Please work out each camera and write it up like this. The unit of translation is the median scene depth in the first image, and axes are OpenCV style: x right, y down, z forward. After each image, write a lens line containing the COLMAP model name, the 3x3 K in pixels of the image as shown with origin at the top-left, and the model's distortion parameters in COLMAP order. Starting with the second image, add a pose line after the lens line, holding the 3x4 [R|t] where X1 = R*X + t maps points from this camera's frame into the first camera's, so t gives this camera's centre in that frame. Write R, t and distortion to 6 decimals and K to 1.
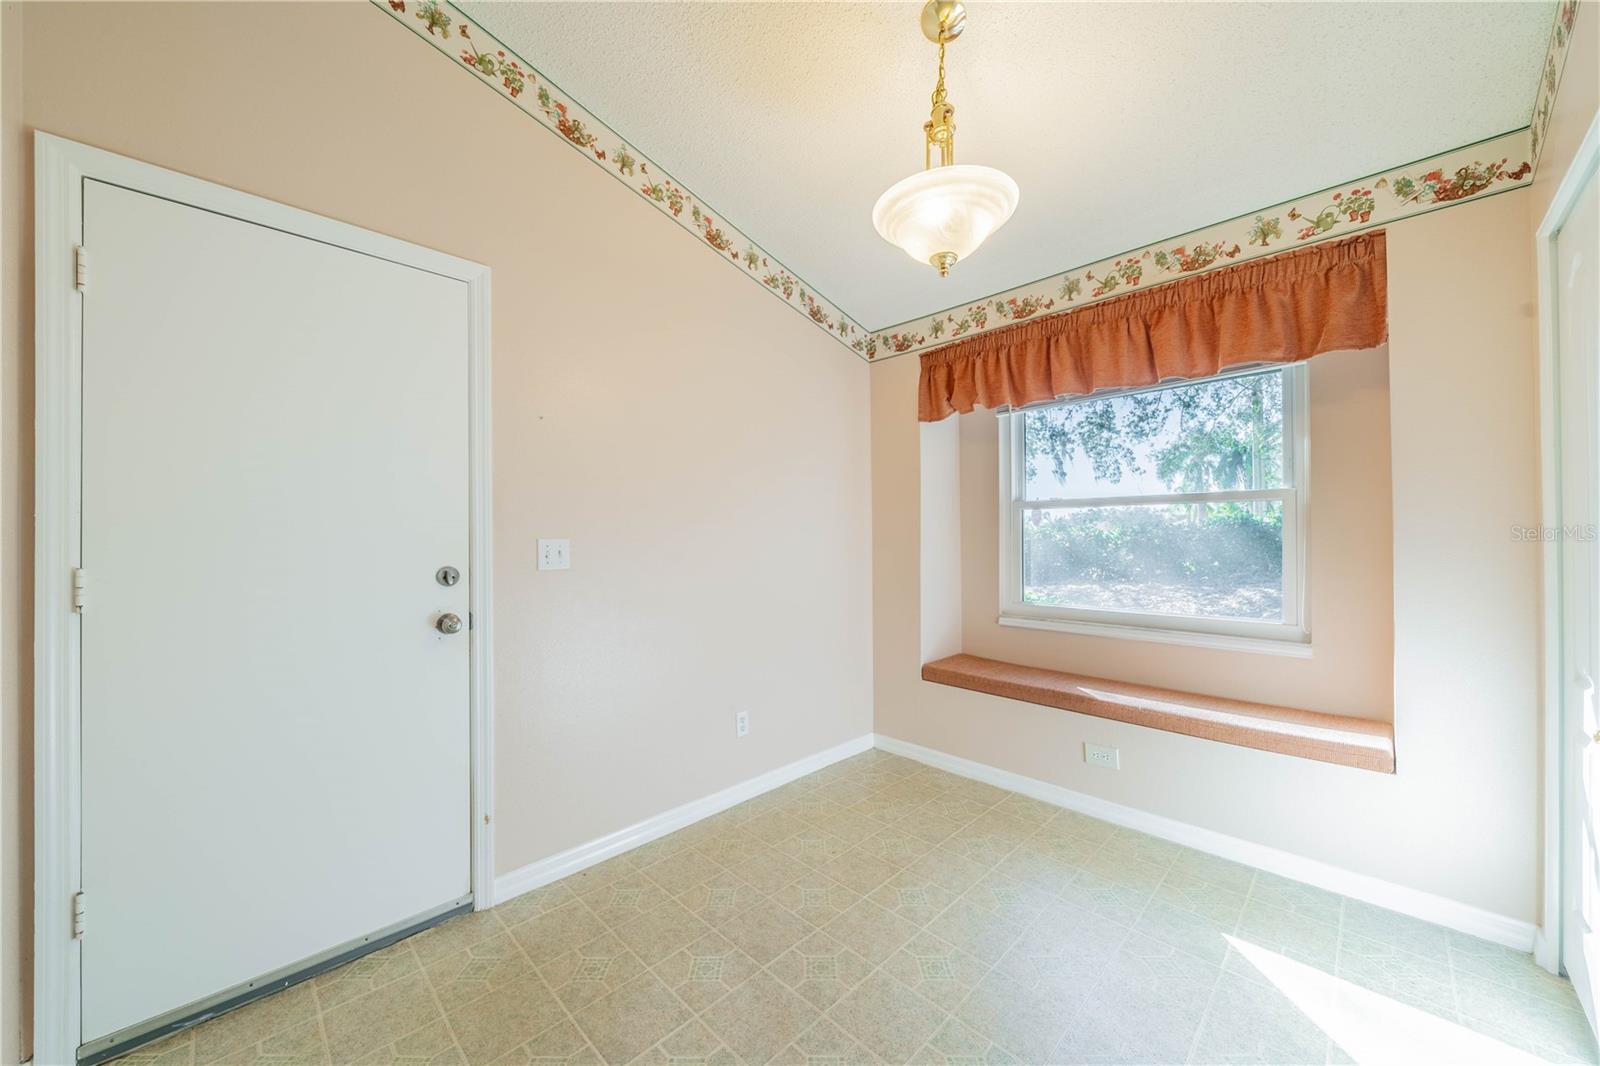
lens RADIAL K [[579.4, 0, 793.7], [0, 579.4, 535.7], [0, 0, 1]] dist [-0.006059, -0.000011]
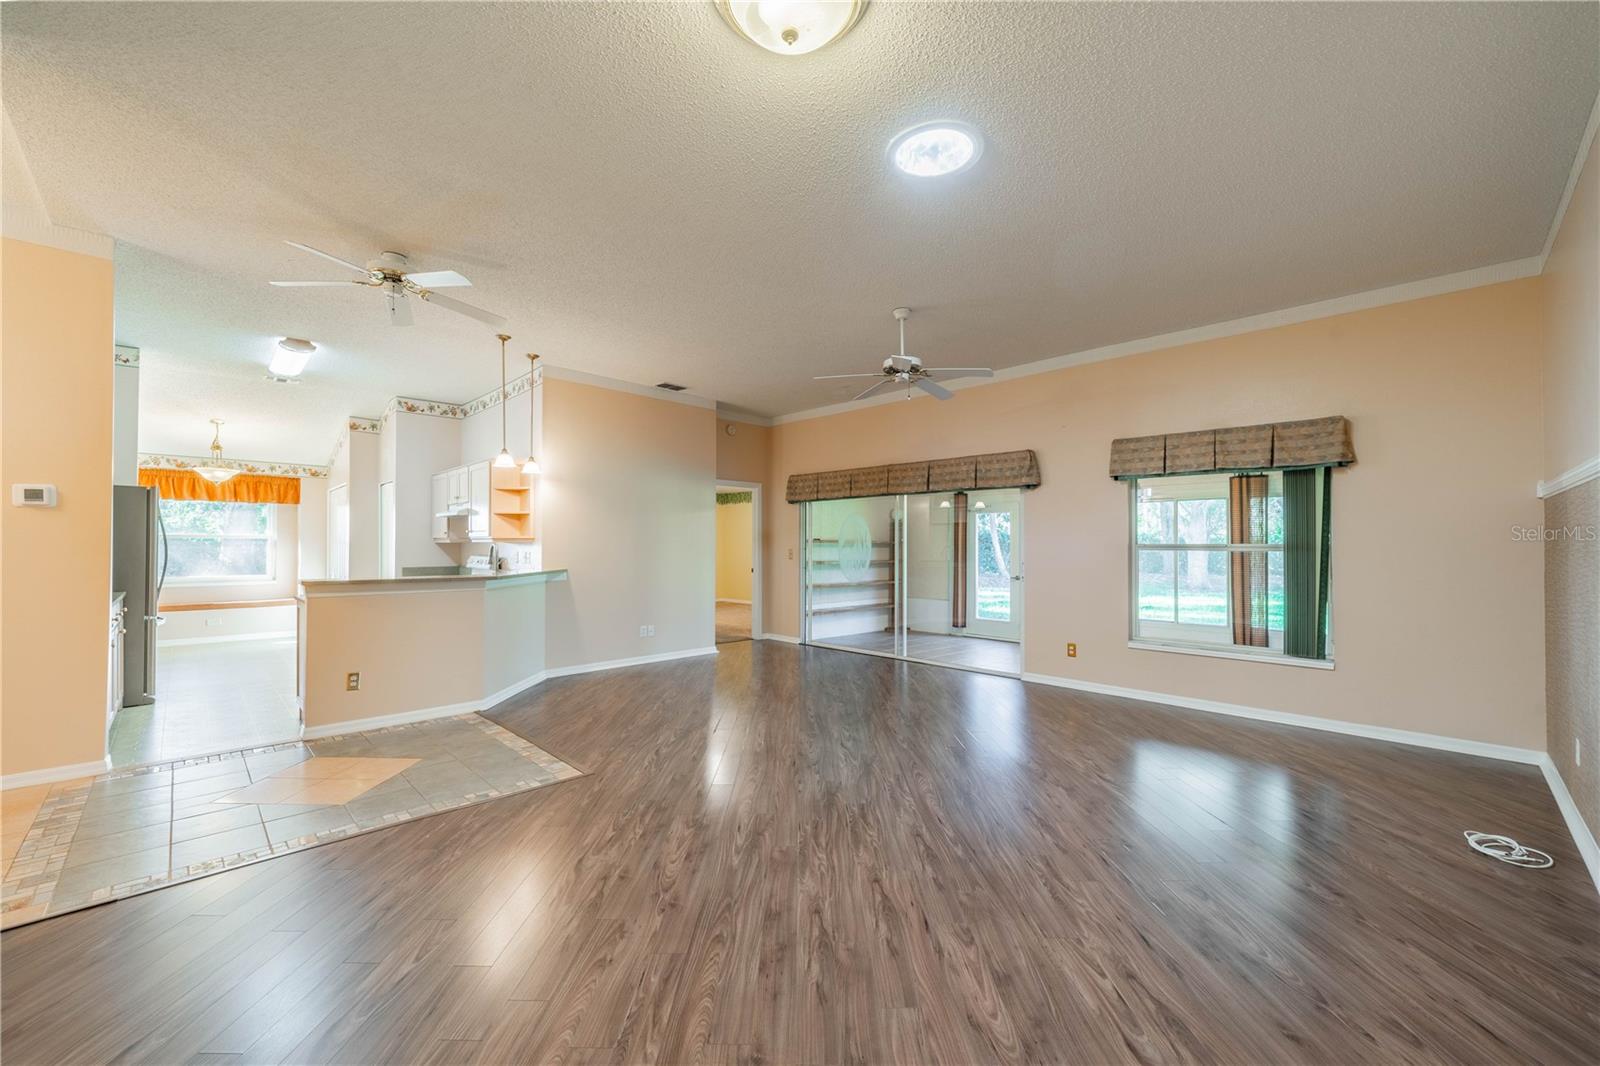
lens RADIAL K [[657.4, 0, 805.9], [0, 657.4, 533.5], [0, 0, 1]] dist [0.000667, -0.000239]
pose [[0.042882, 0.021280, 0.998854, -3.280983], [-0.006598, 0.999757, -0.021016, -0.035420], [-0.999058, -0.005690, 0.043012, -2.644587]]
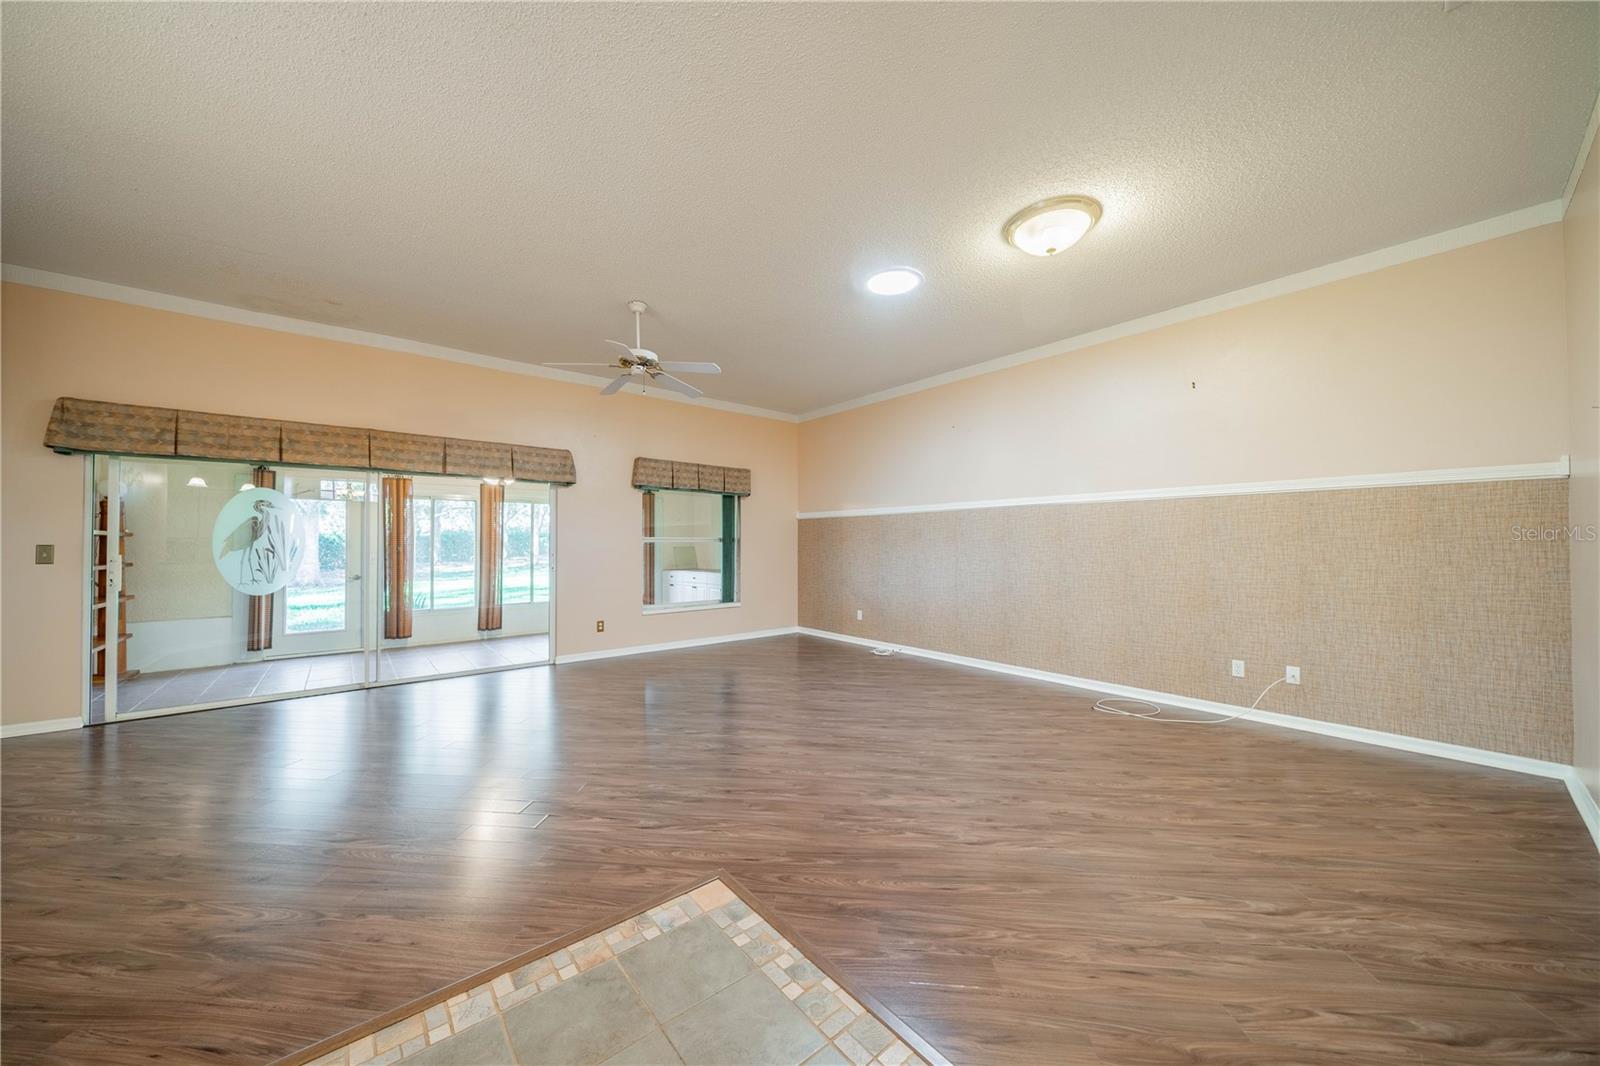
lens RADIAL K [[557.3, 0, 796.6], [0, 557.3, 539.5], [0, 0, 1]] dist [-0.000007, -0.000199]
pose [[-0.994577, 0.005135, 0.103877, -1.672714], [0.004191, 0.999948, -0.009304, -0.012645], [-0.103919, -0.008818, -0.994547, -0.900842]]
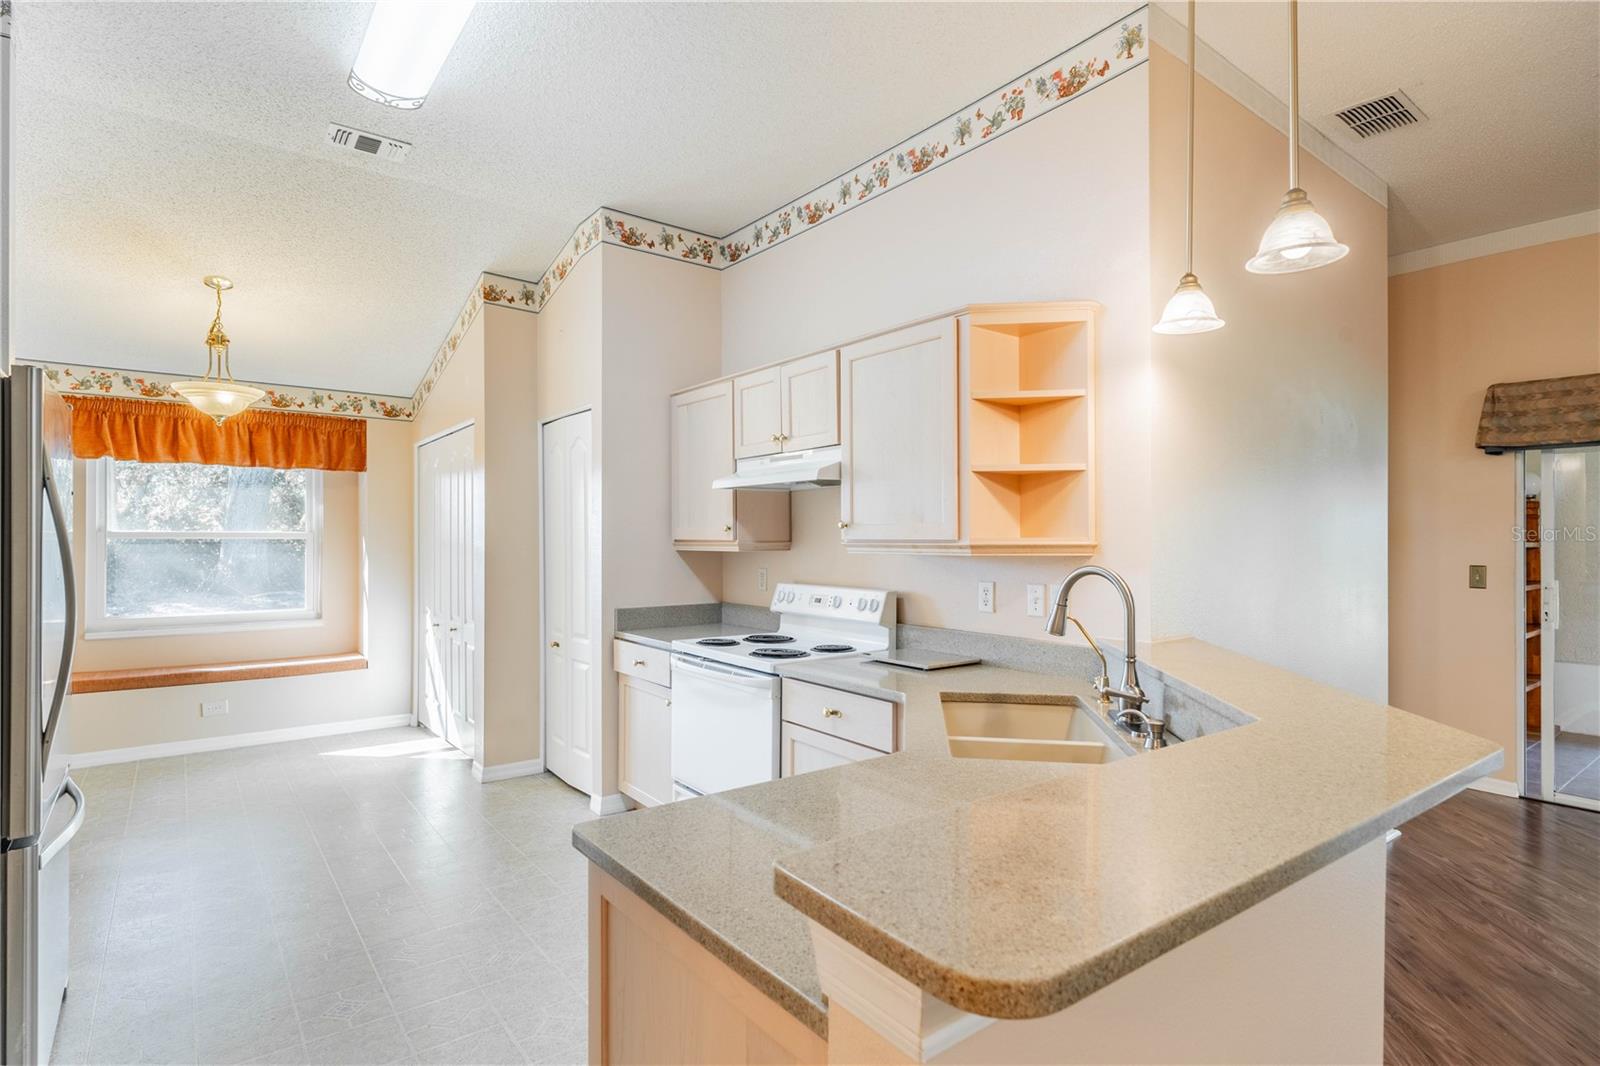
lens RADIAL K [[822.2, 0, 783.5], [0, 822.2, 533.5], [0, 0, 1]] dist [0.006771, -0.001984]
pose [[0.166080, 0.010528, 0.986056, -1.580300], [-0.006543, 0.999933, -0.009574, -0.072856], [-0.986091, -0.004862, 0.166137, -0.959044]]
